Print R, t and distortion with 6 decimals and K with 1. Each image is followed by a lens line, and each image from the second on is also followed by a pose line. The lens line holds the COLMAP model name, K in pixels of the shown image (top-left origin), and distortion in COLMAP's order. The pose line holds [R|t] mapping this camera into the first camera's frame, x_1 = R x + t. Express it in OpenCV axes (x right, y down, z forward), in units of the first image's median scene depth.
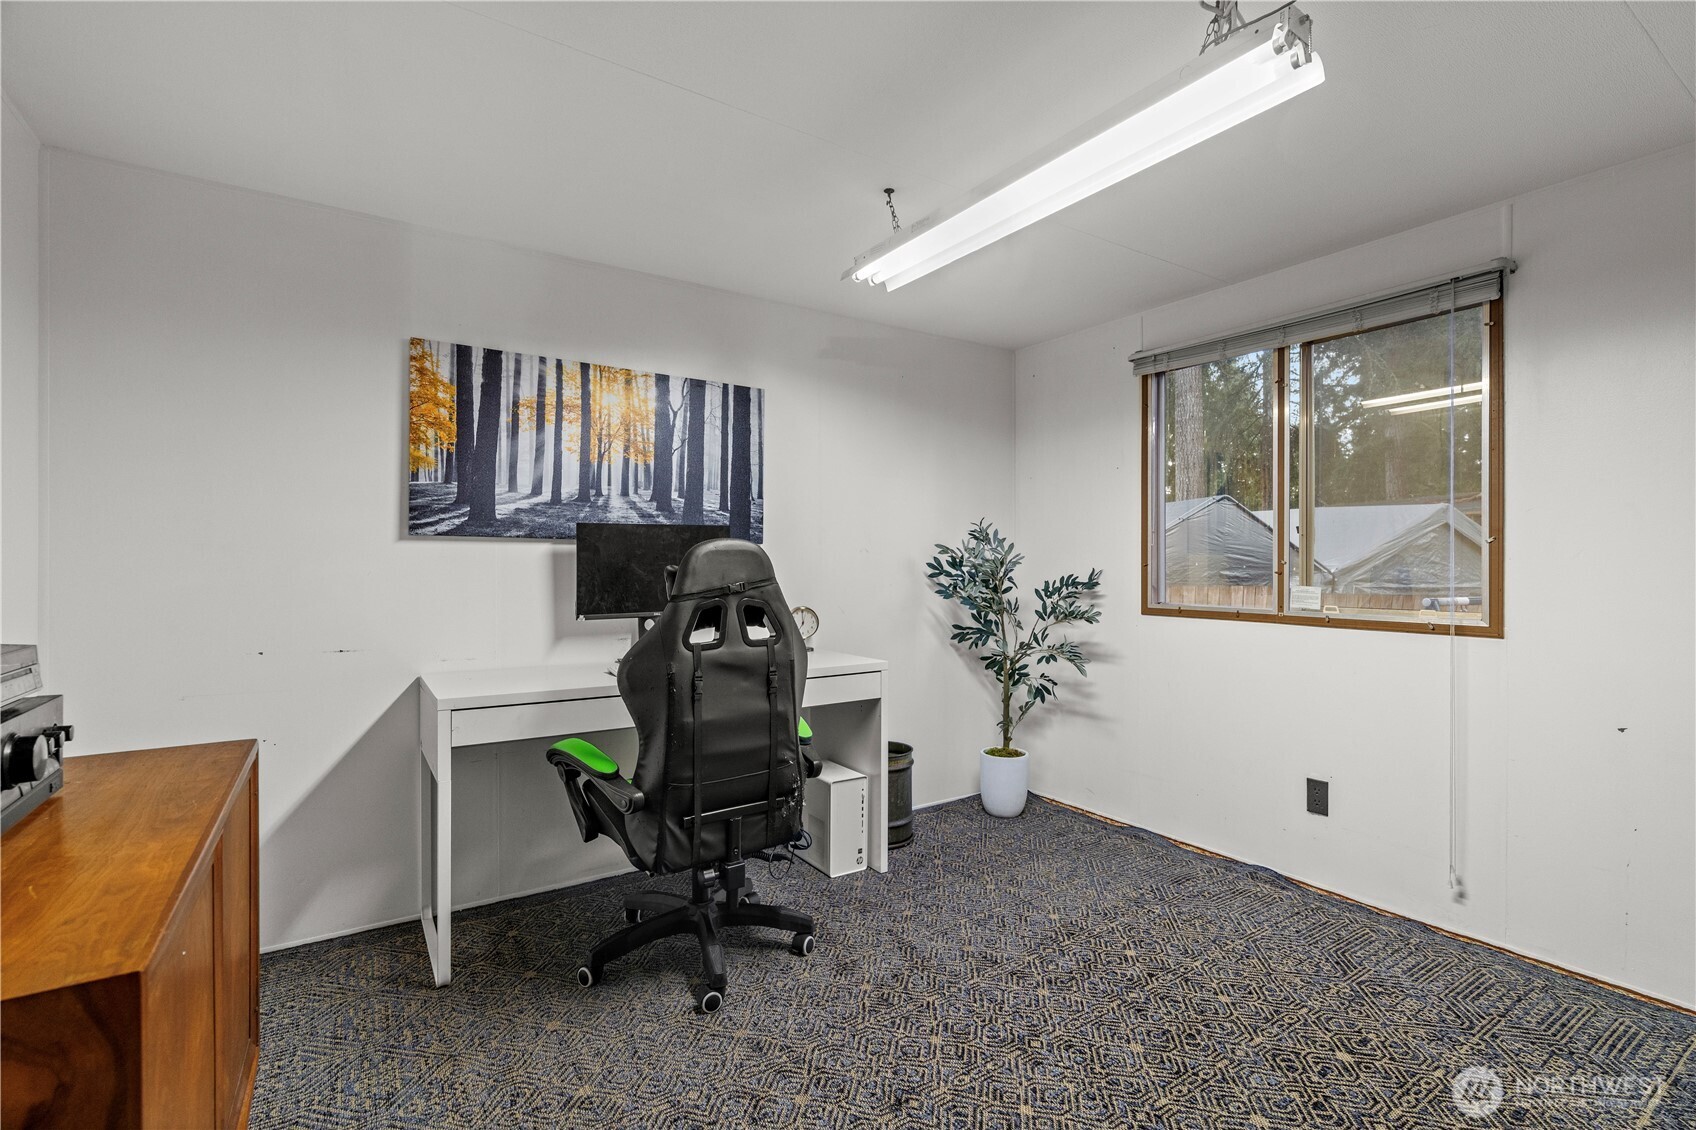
lens RADIAL K [[791.1, 0, 847.3], [0, 791.1, 566.4], [0, 0, 1]] dist [-0.004666, 0.004647]
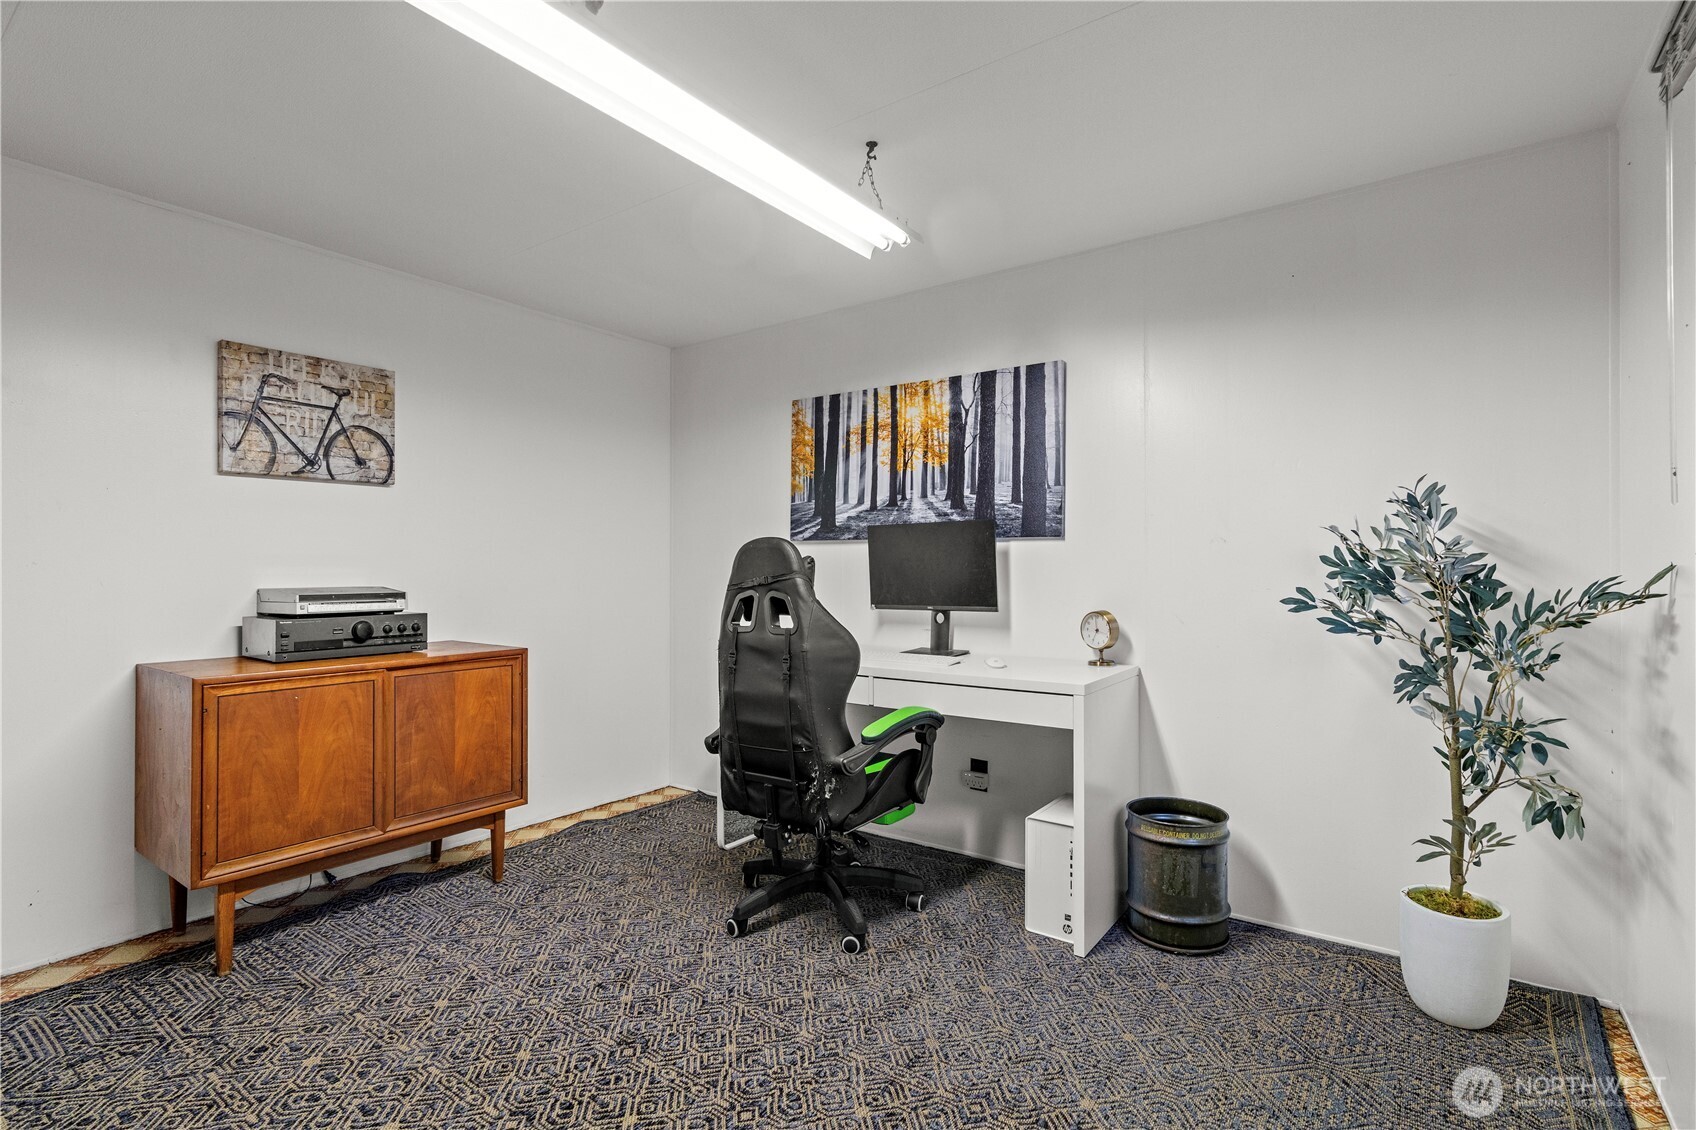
lens RADIAL K [[791.1, 0, 844.8], [0, 791.1, 563.8], [0, 0, 1]] dist [-0.004666, 0.004647]
pose [[0.346282, -0.001281, -0.938129, 0.716427], [0.000939, 0.999999, -0.001019, 0.002769], [0.938130, -0.000528, 0.346283, 0.532392]]
